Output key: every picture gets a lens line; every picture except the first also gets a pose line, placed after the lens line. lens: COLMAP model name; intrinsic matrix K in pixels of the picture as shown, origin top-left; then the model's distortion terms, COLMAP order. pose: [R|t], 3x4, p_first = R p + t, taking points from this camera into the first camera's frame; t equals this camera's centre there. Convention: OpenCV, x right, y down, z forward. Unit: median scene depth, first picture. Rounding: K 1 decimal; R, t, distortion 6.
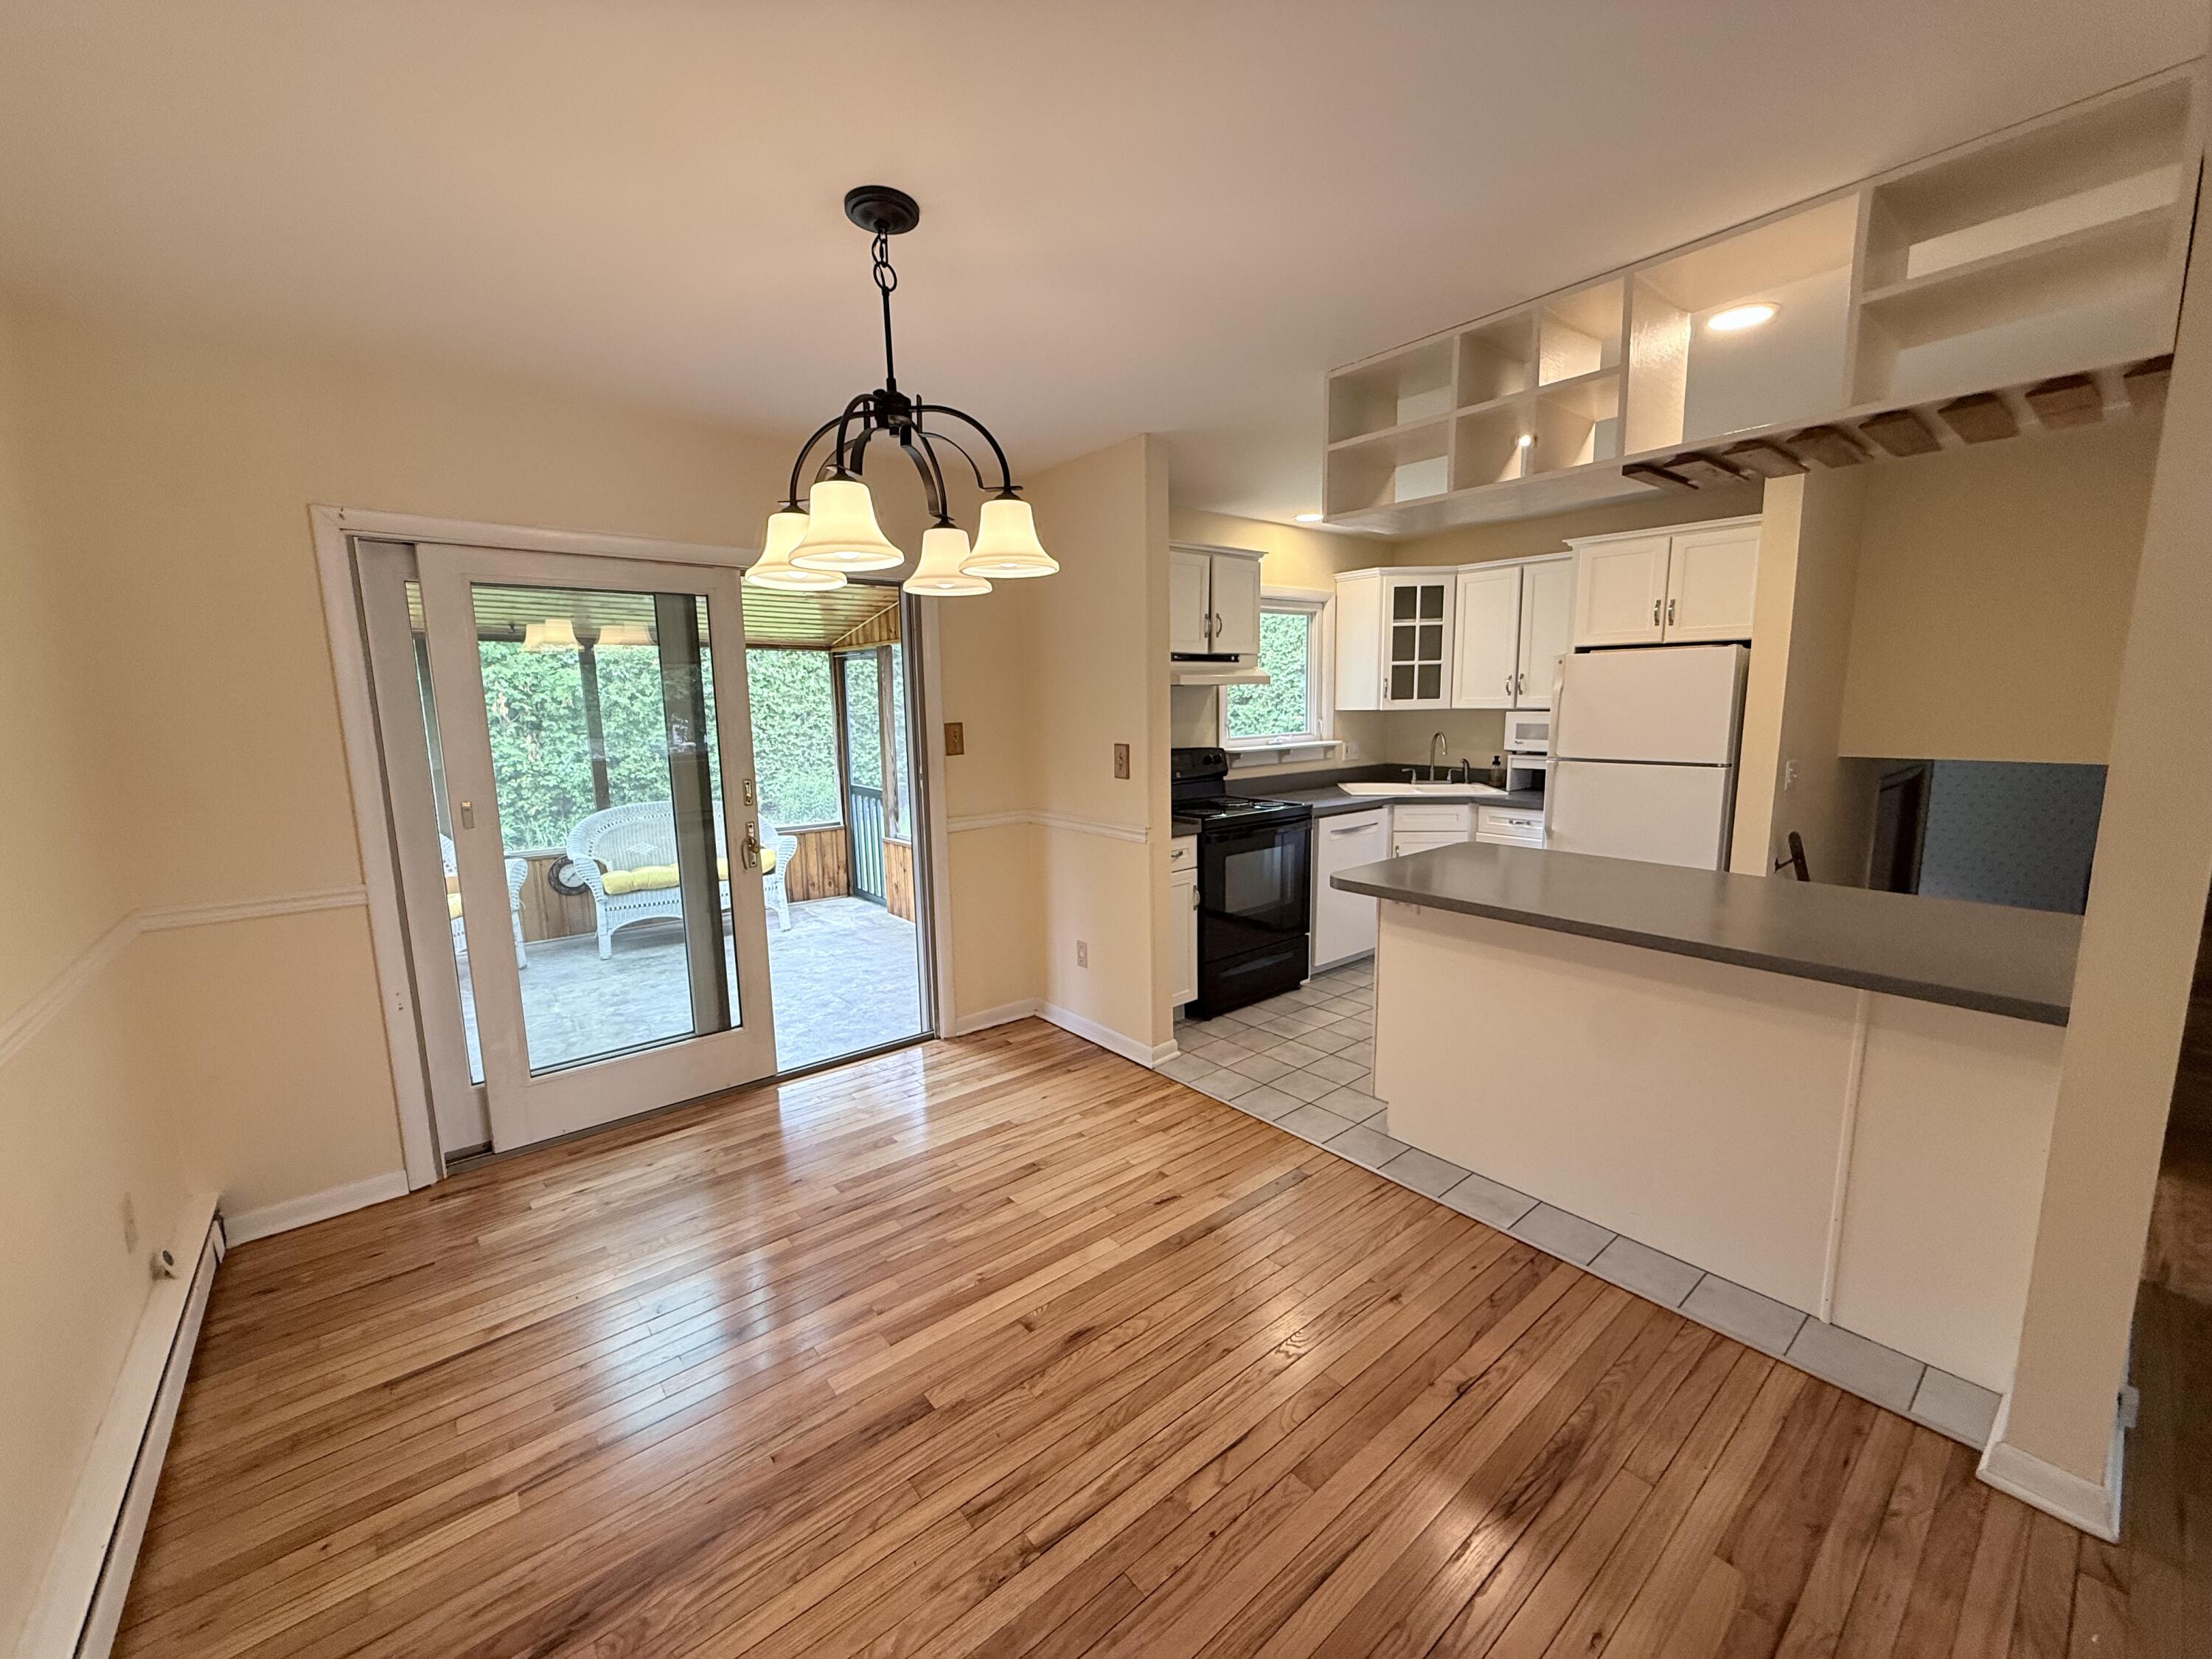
lens RADIAL K [[880.1, 0, 1101.7], [0, 880.1, 829.7], [0, 0, 1]] dist [0.000124, 0.000453]
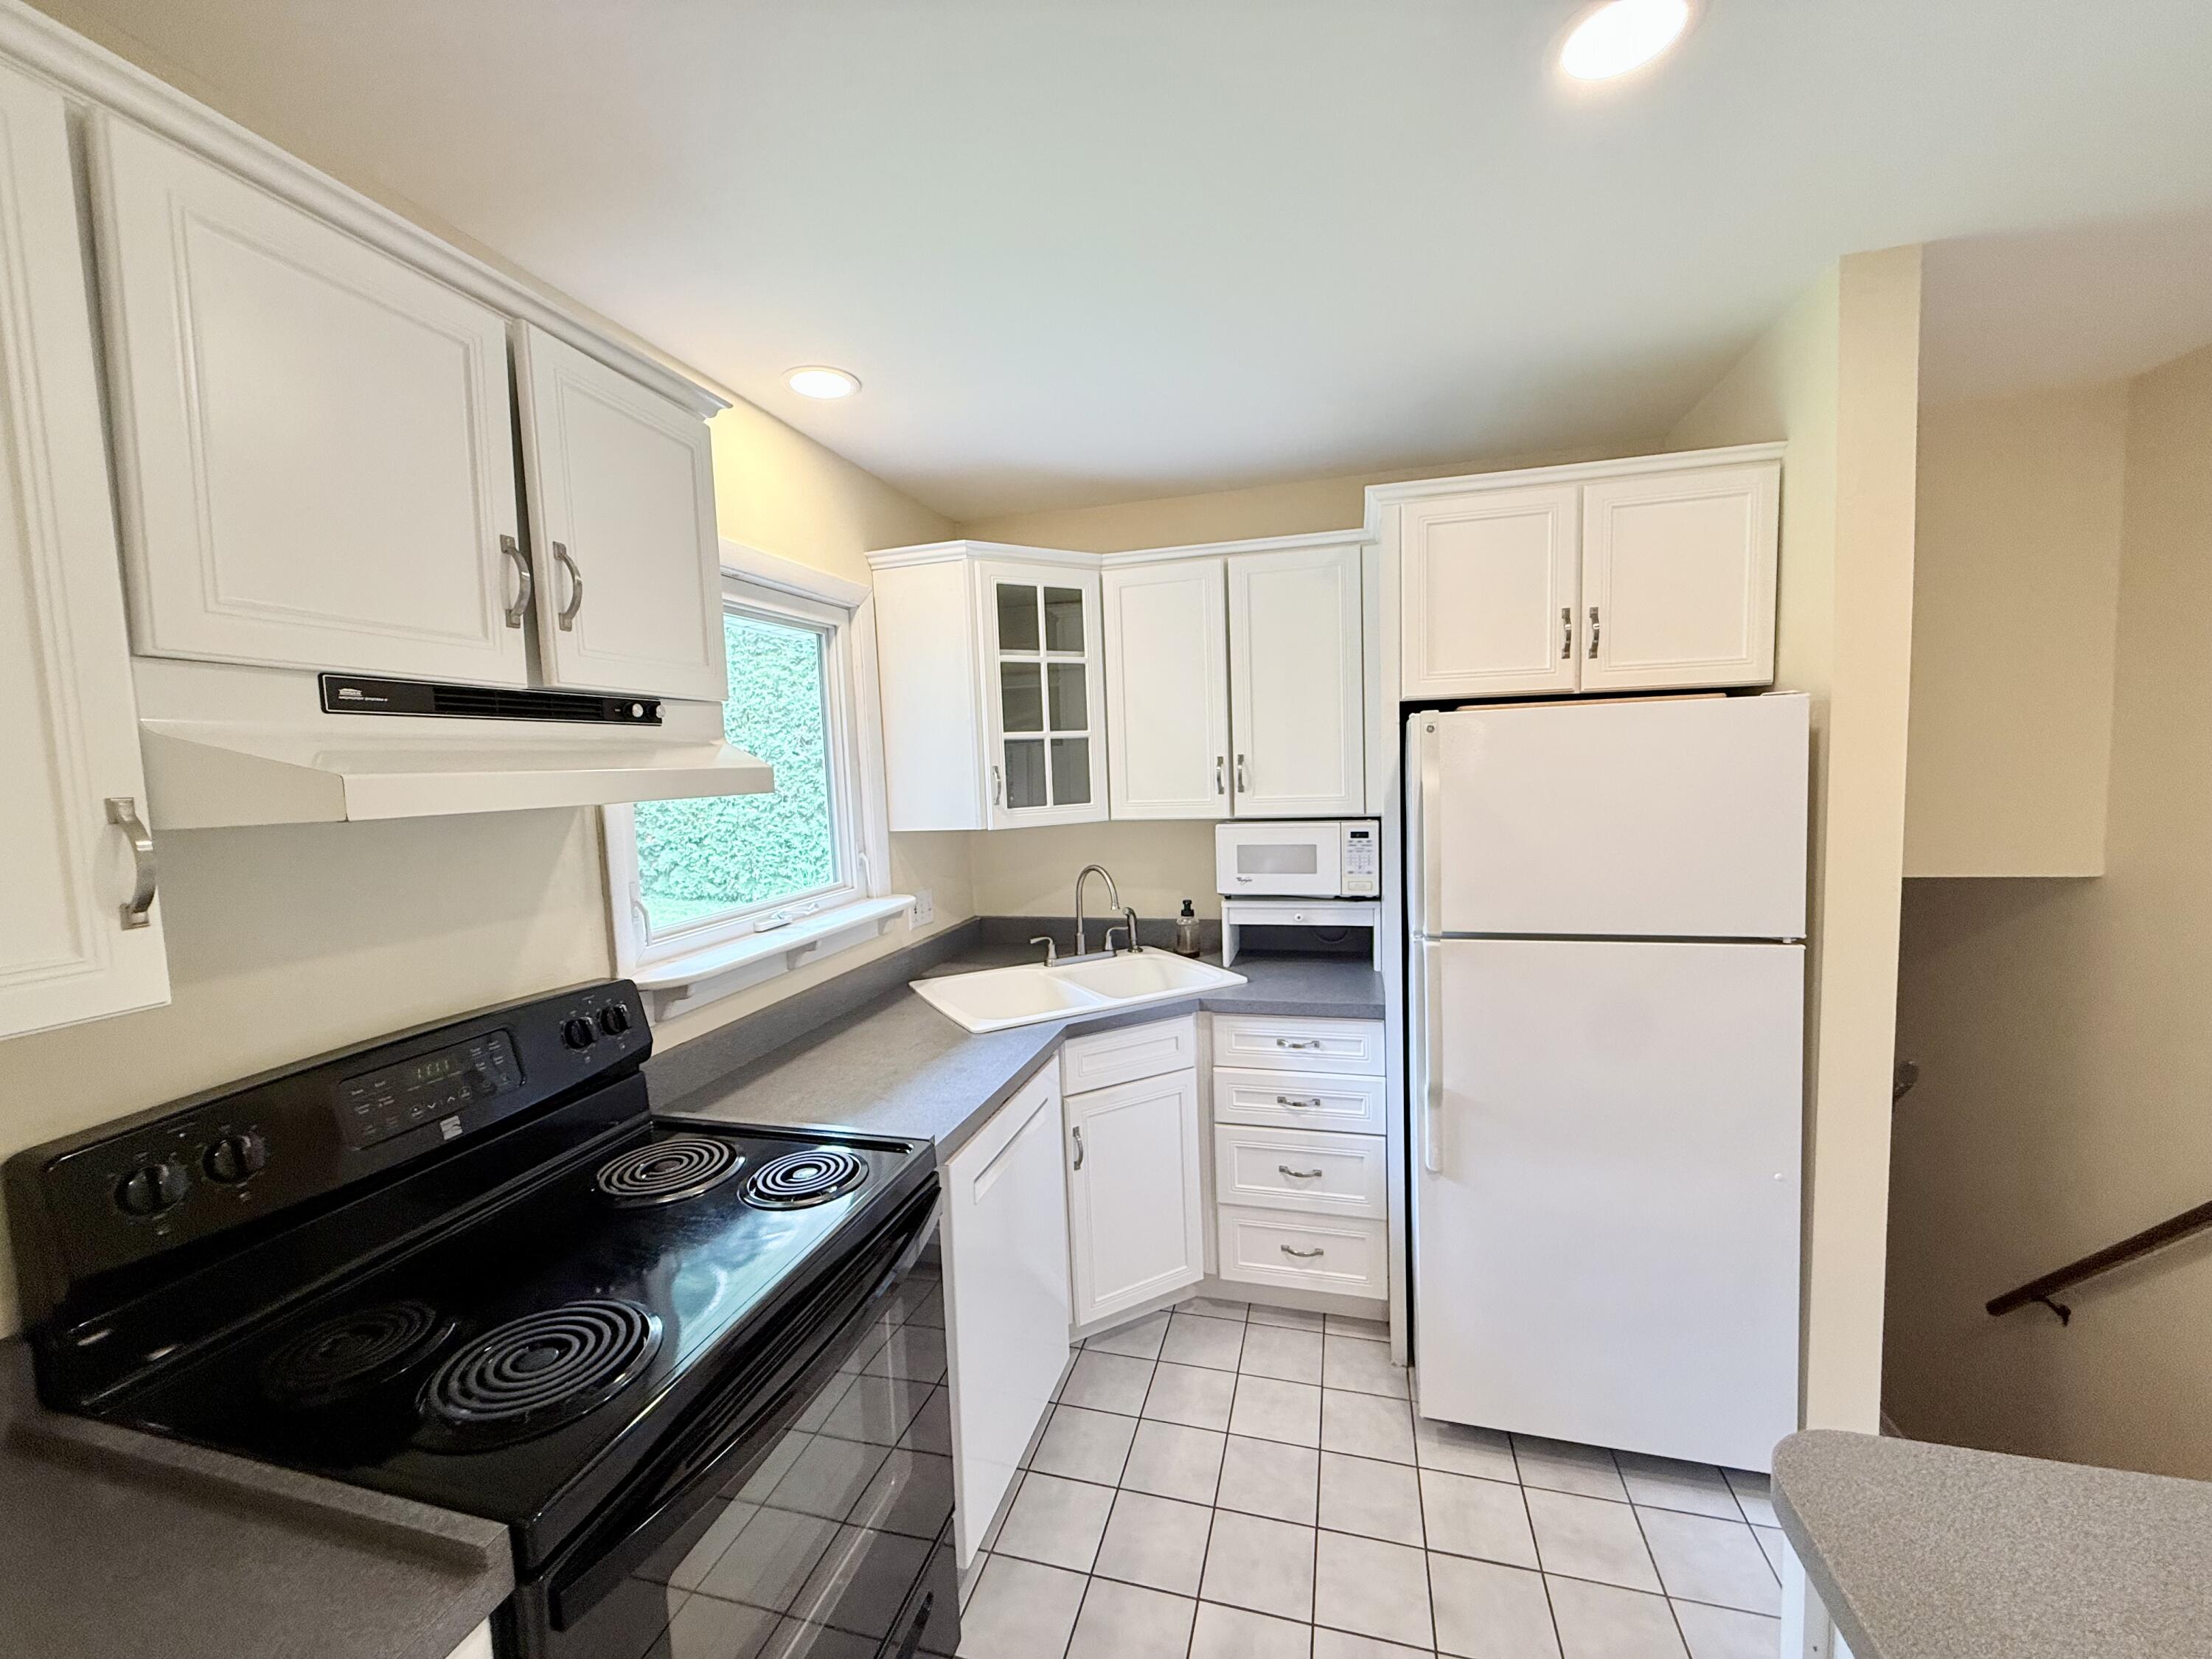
lens RADIAL K [[880.1, 0, 1104.4], [0, 880.1, 831.4], [0, 0, 1]] dist [0.000124, 0.000453]
pose [[0.817756, -0.058482, 0.572586, 0.108276], [0.109779, 0.992410, -0.055422, -0.123889], [-0.564999, 0.108180, 0.817969, 0.690842]]
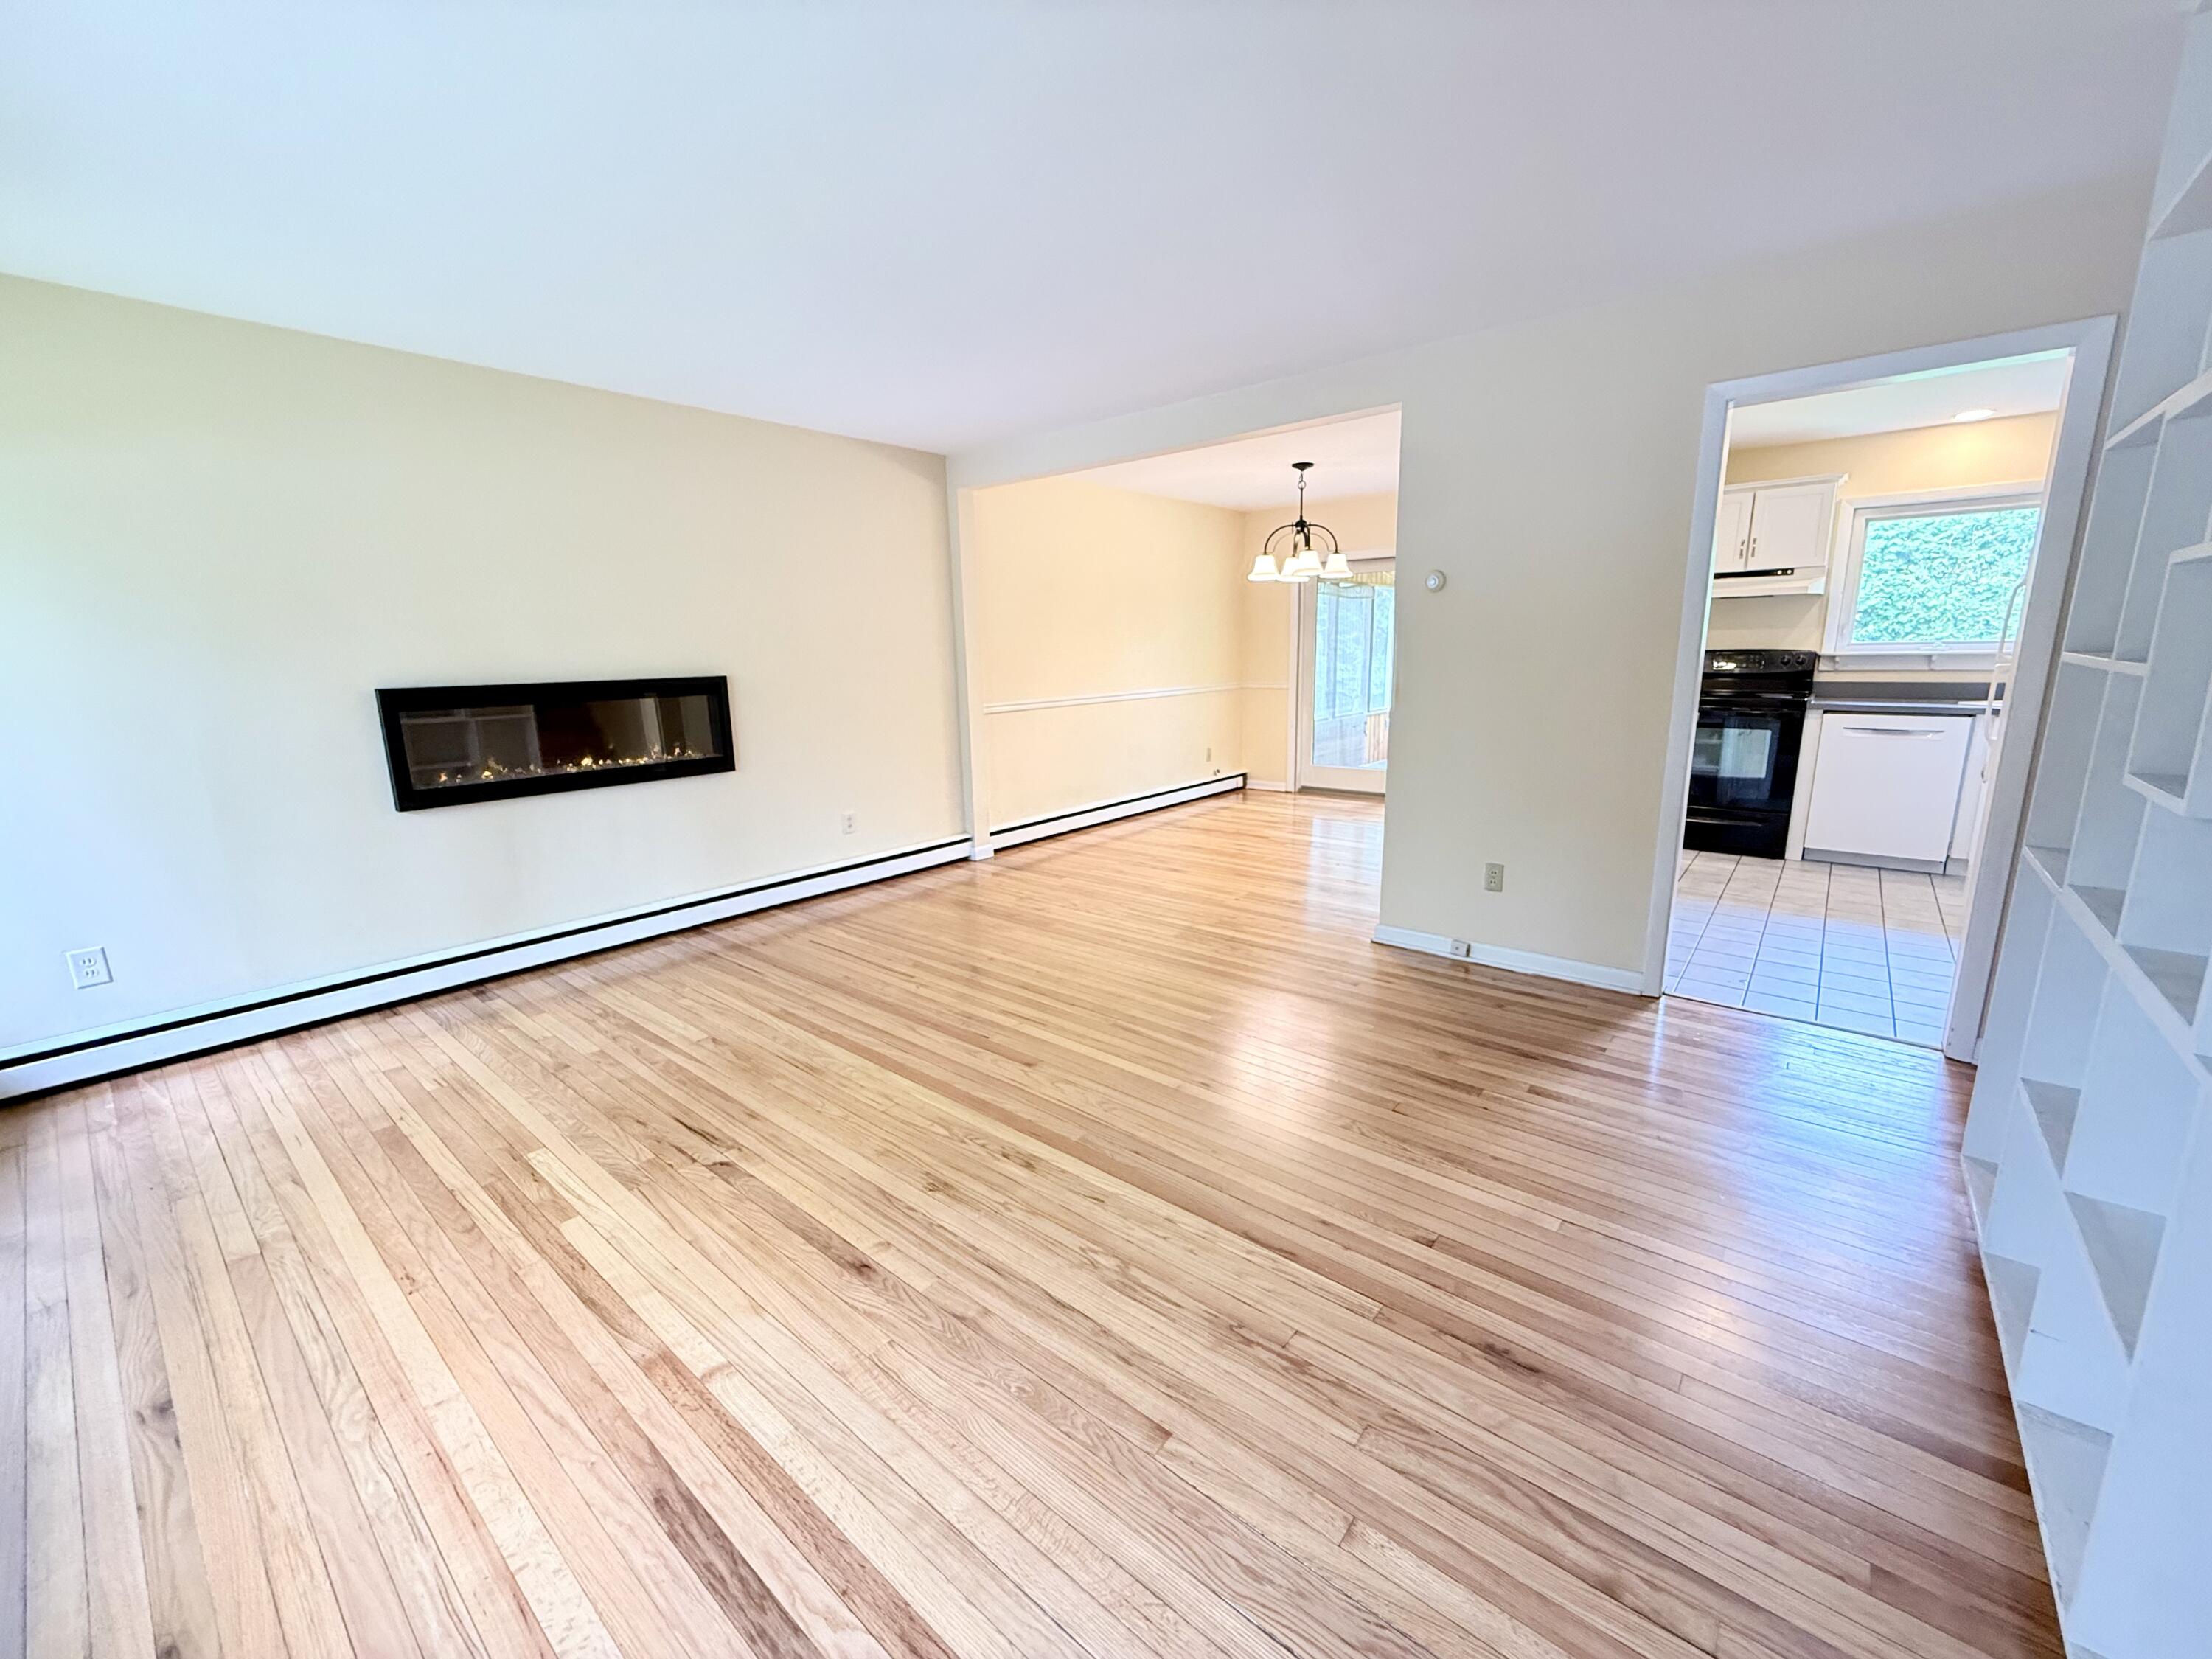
lens RADIAL K [[880.1, 0, 1103.2], [0, 880.1, 831.3], [0, 0, 1]] dist [0.000124, 0.000453]
pose [[0.187893, 0.214235, -0.958540, 1.233712], [-0.130174, 0.972744, 0.191893, 0.038932], [0.973525, 0.088722, 0.210659, -0.120727]]
